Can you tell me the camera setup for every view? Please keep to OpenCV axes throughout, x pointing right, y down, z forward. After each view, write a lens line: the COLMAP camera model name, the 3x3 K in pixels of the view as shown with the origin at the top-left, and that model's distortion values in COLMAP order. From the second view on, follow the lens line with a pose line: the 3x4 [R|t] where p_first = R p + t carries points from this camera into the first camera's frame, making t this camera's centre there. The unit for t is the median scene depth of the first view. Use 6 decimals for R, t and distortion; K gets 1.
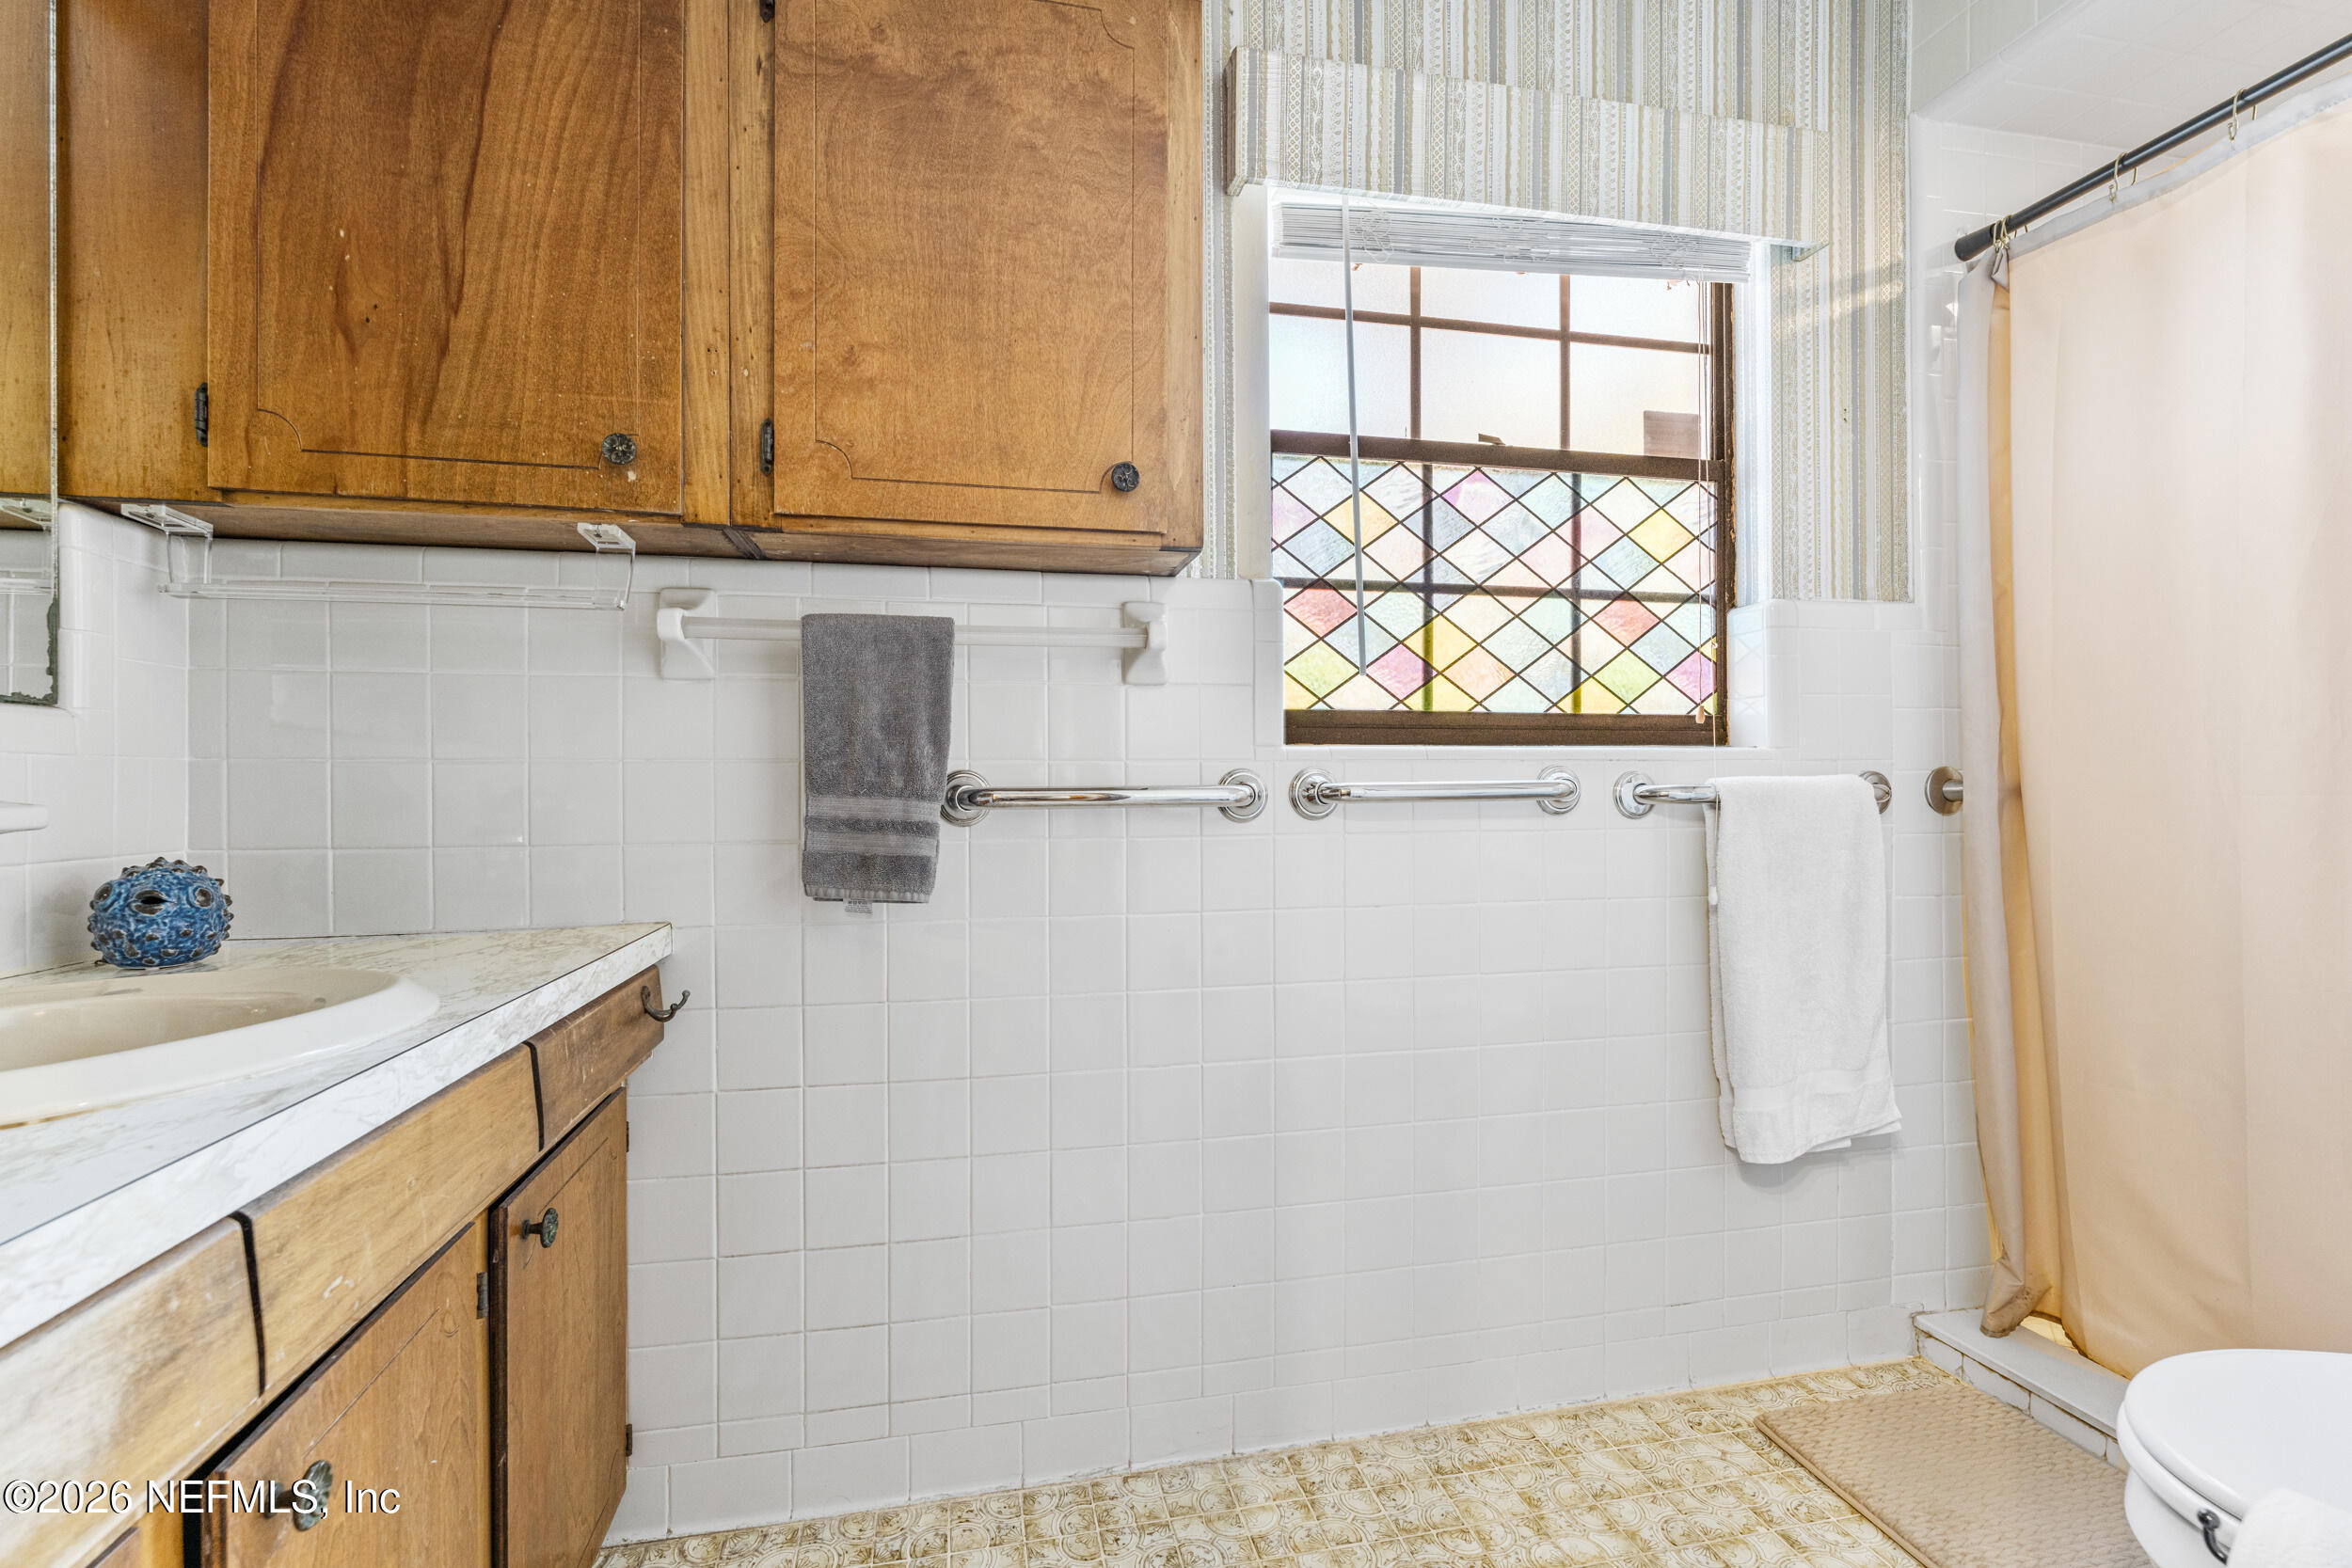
lens RADIAL K [[1073.8, 0, 1178.7], [0, 1073.8, 779.0], [0, 0, 1]] dist [0.001552, -0.000426]
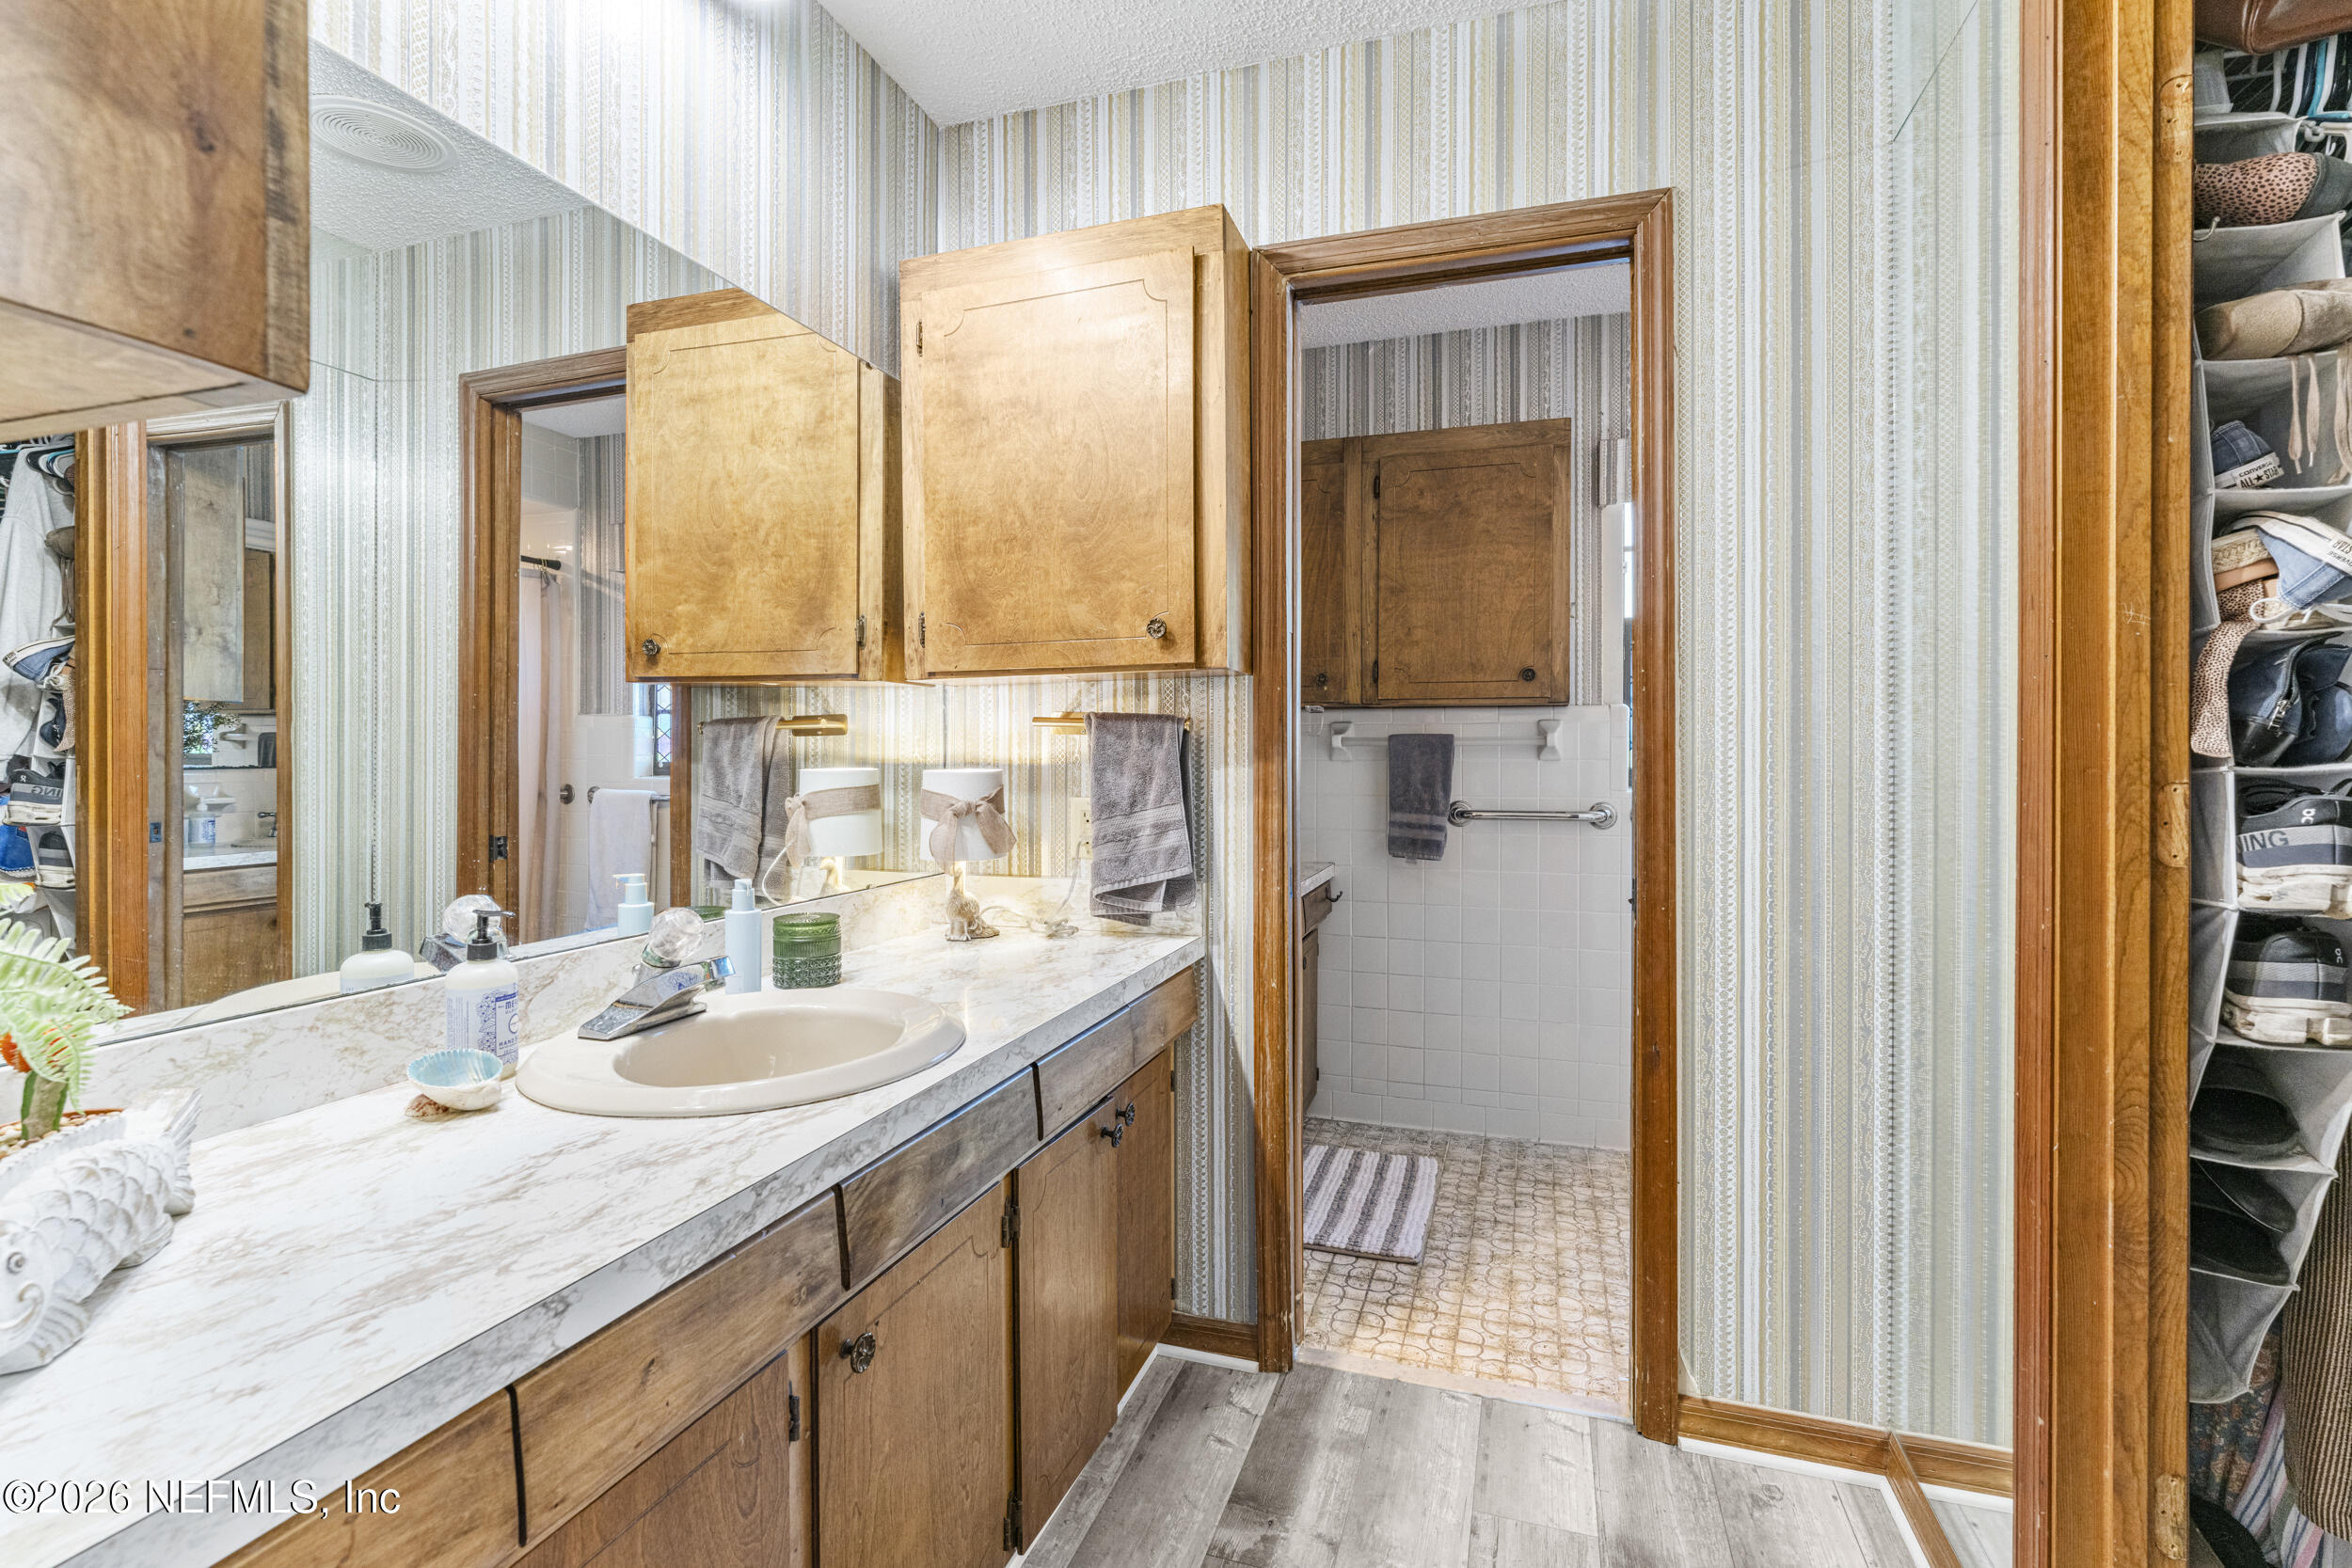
lens RADIAL K [[1073.8, 0, 1174.8], [0, 1073.8, 763.9], [0, 0, 1]] dist [0.001552, -0.000426]
pose [[0.864161, 0.011477, -0.503085, 0.430154], [-0.003277, 0.999847, 0.017180, -0.129663], [0.503205, -0.013198, 0.864066, -1.272134]]
